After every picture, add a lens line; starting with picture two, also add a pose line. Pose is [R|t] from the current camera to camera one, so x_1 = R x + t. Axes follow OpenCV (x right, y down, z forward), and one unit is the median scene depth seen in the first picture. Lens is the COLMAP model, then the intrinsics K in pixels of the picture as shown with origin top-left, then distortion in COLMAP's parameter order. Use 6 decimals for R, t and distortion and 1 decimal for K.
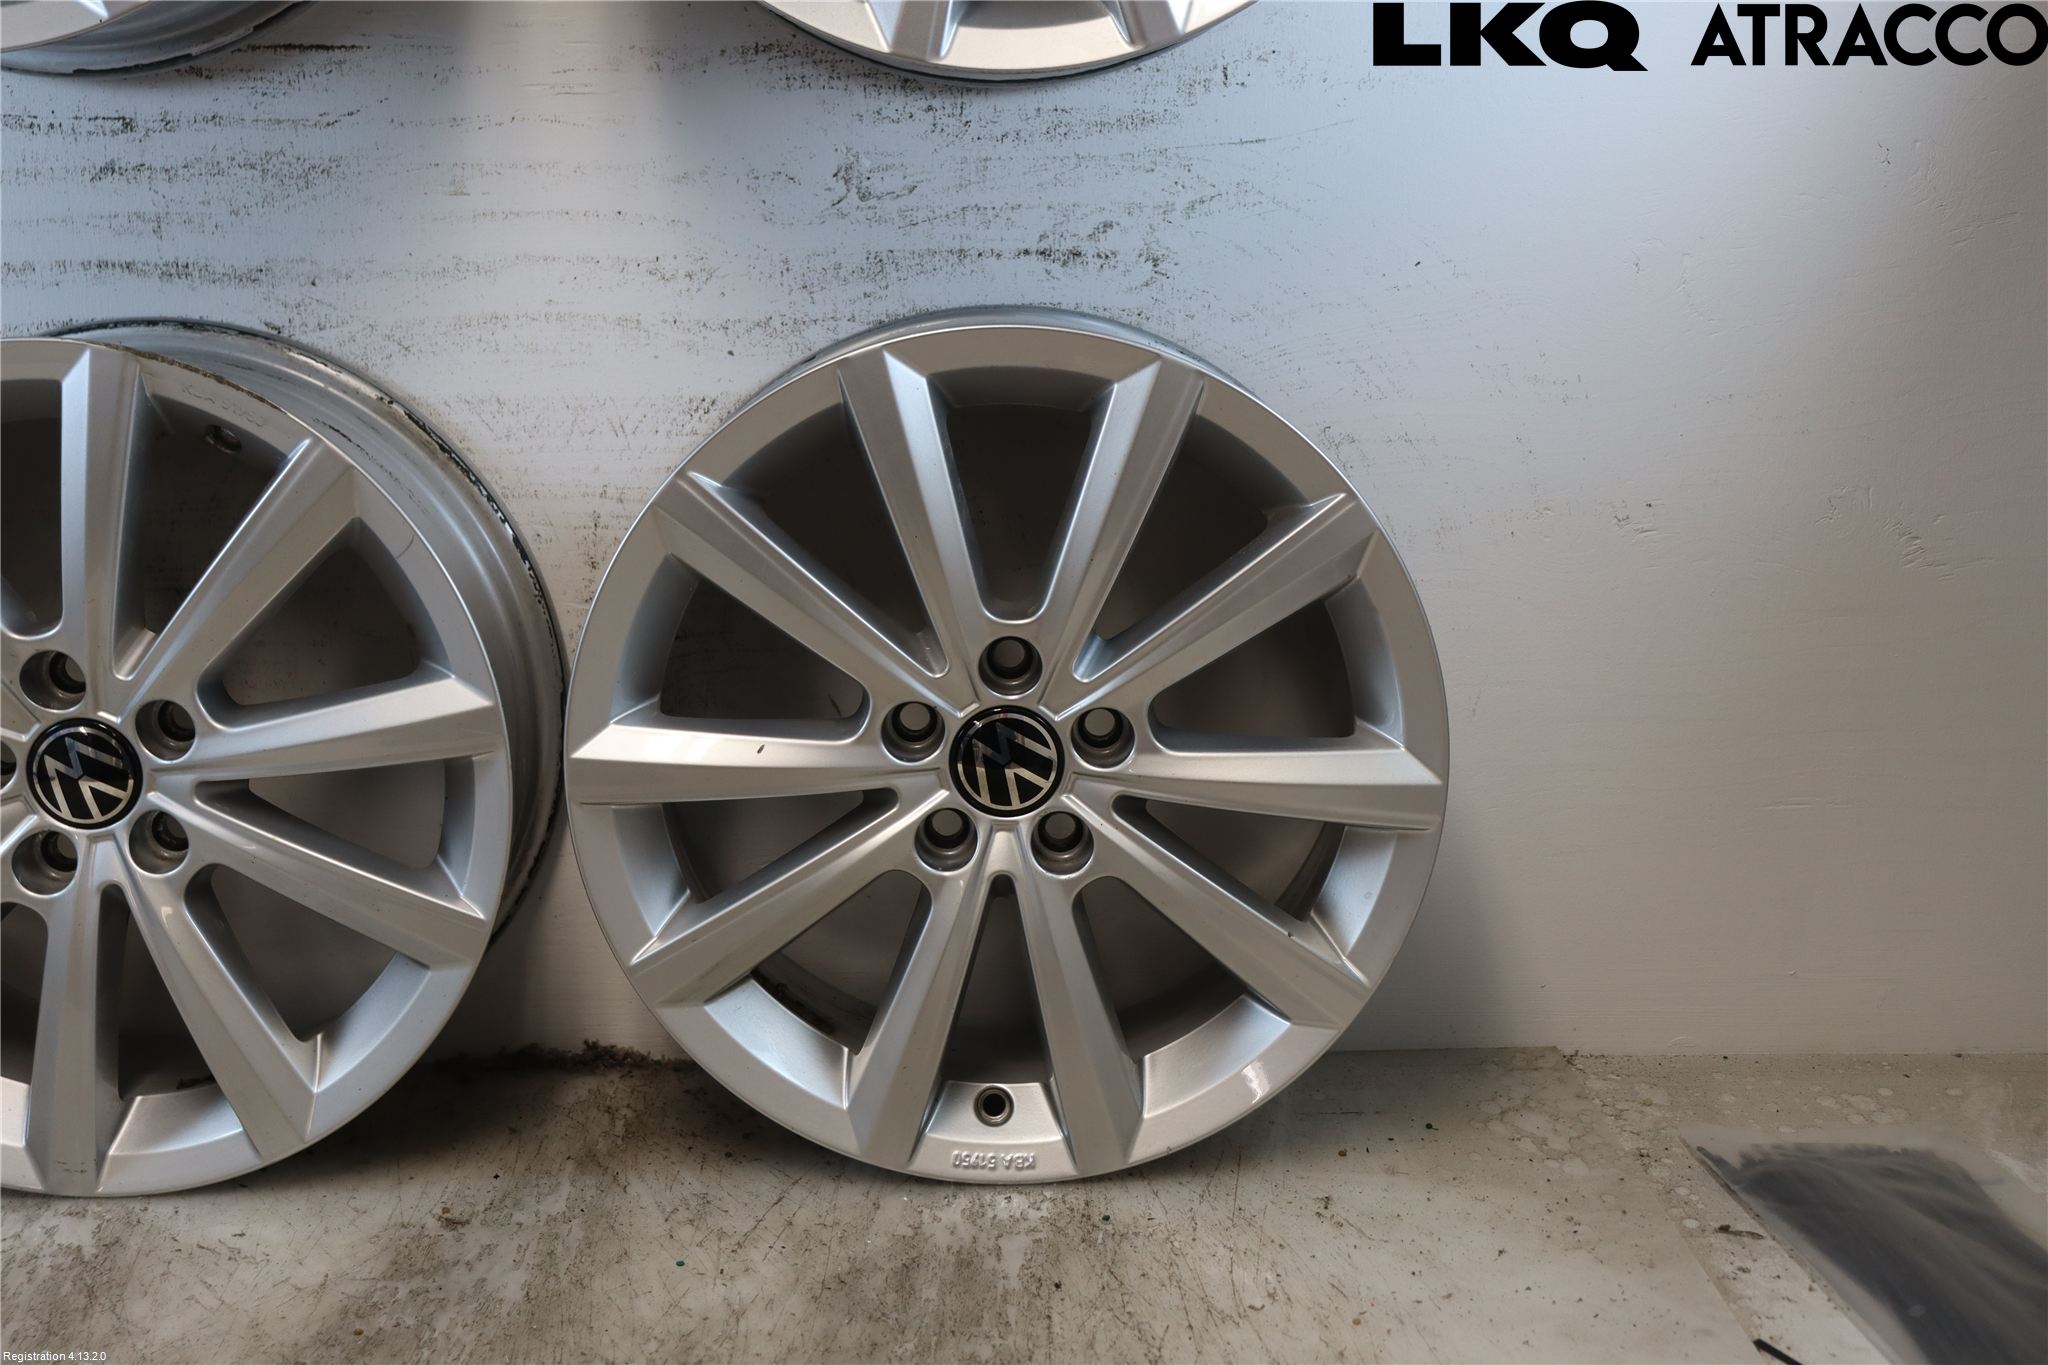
lens RADIAL K [[2475.6, 0, 1016.2], [0, 2475.6, 715.3], [0, 0, 1]] dist [-0.055764, 0.262076]
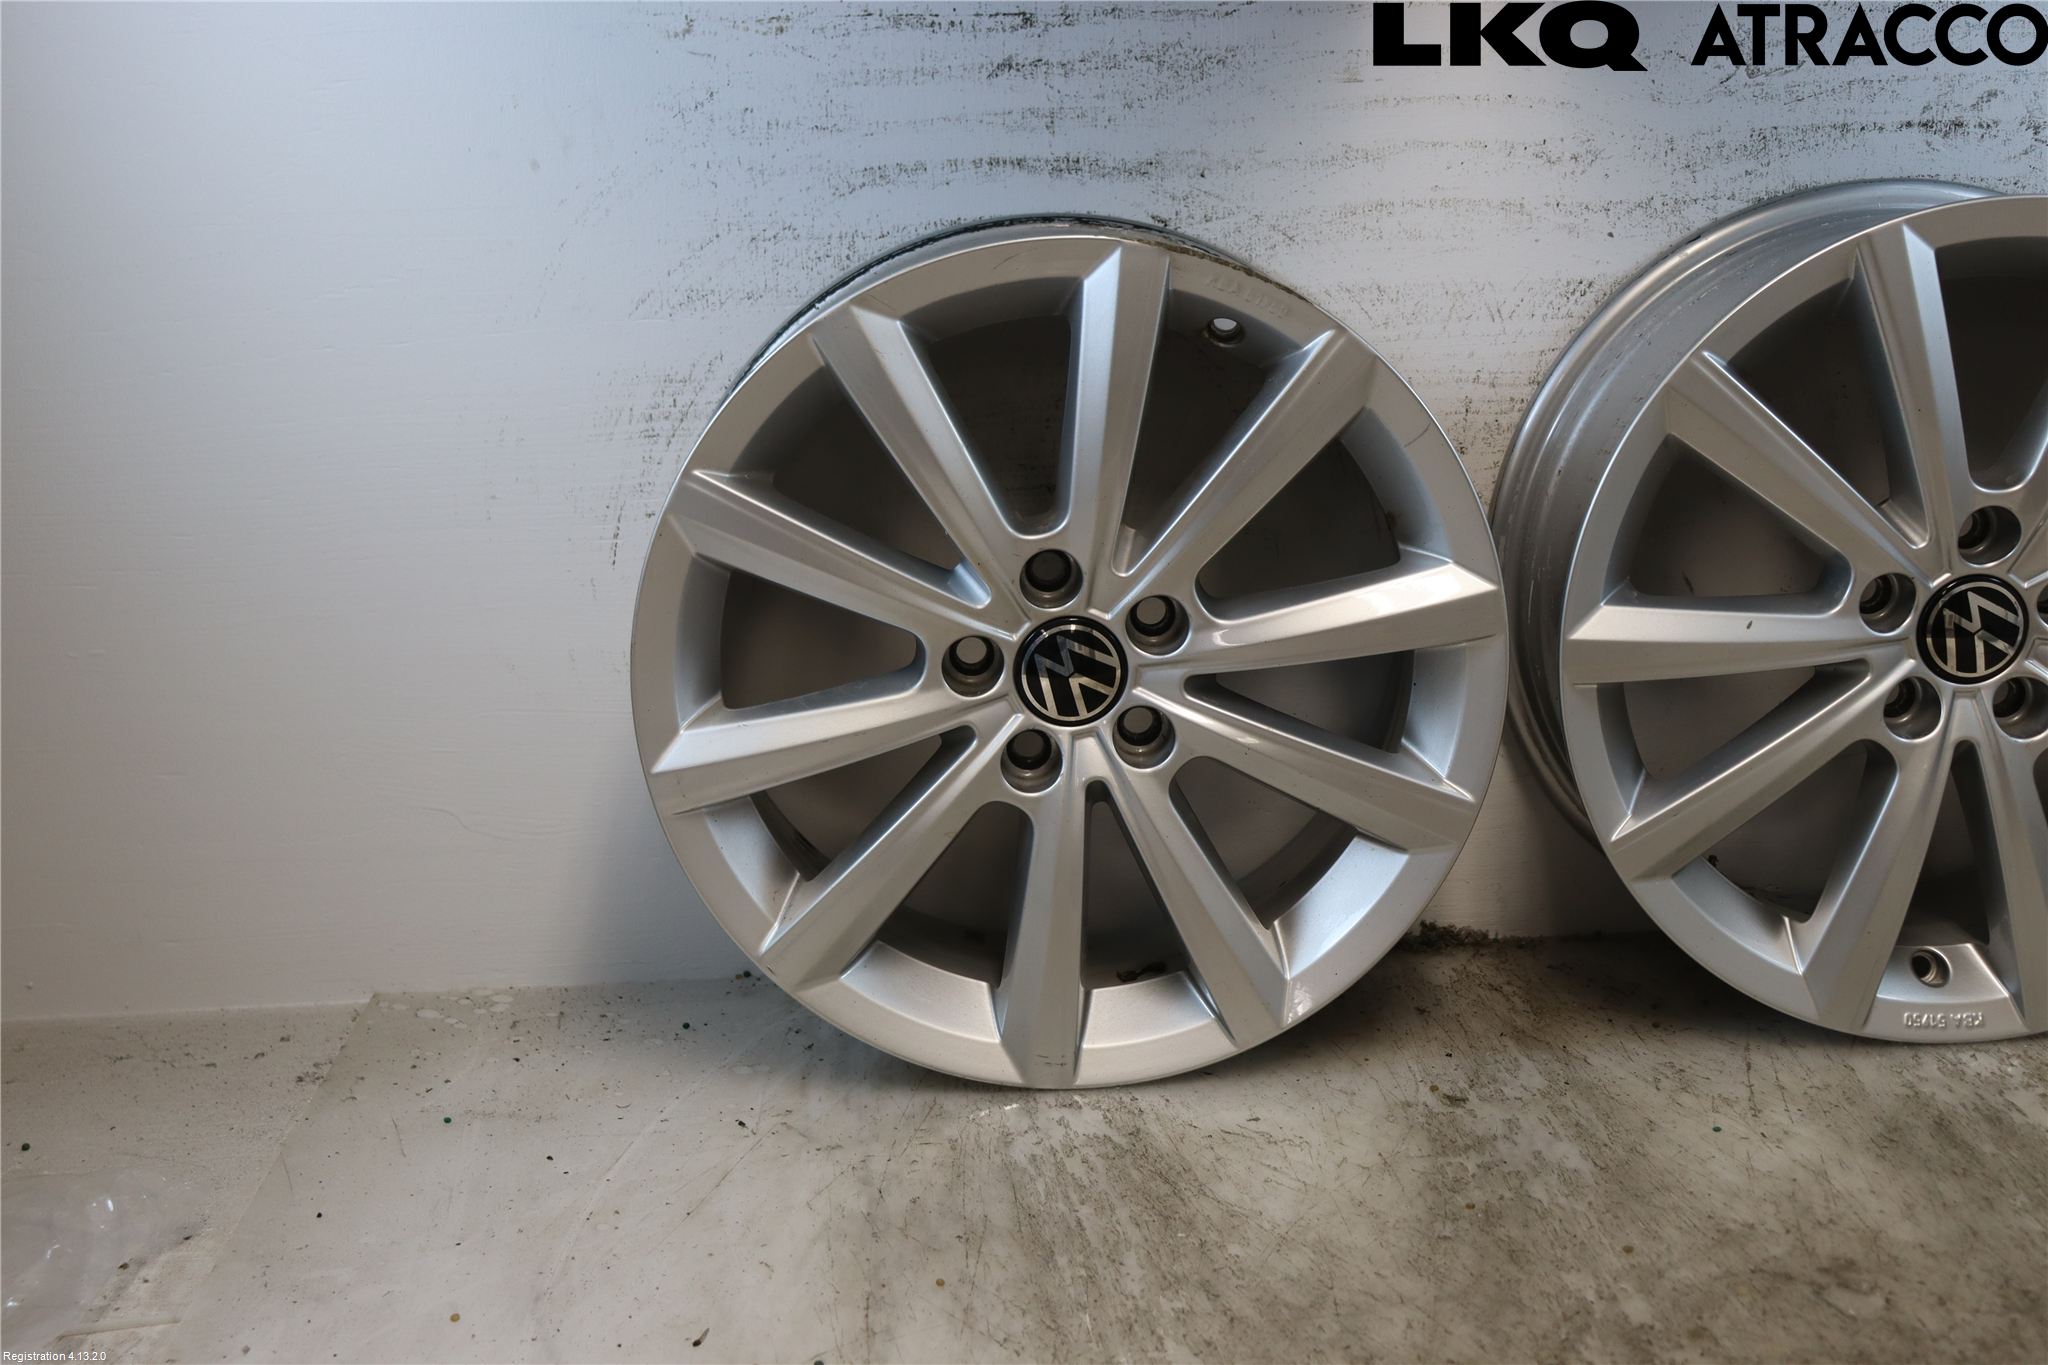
lens RADIAL K [[2475.6, 0, 1016.2], [0, 2475.6, 715.3], [0, 0, 1]] dist [-0.055764, 0.262076]
pose [[0.999008, -0.033488, 0.029363, -0.399968], [0.032190, 0.998530, 0.043614, -0.002820], [-0.030780, -0.042625, 0.998617, -0.004514]]
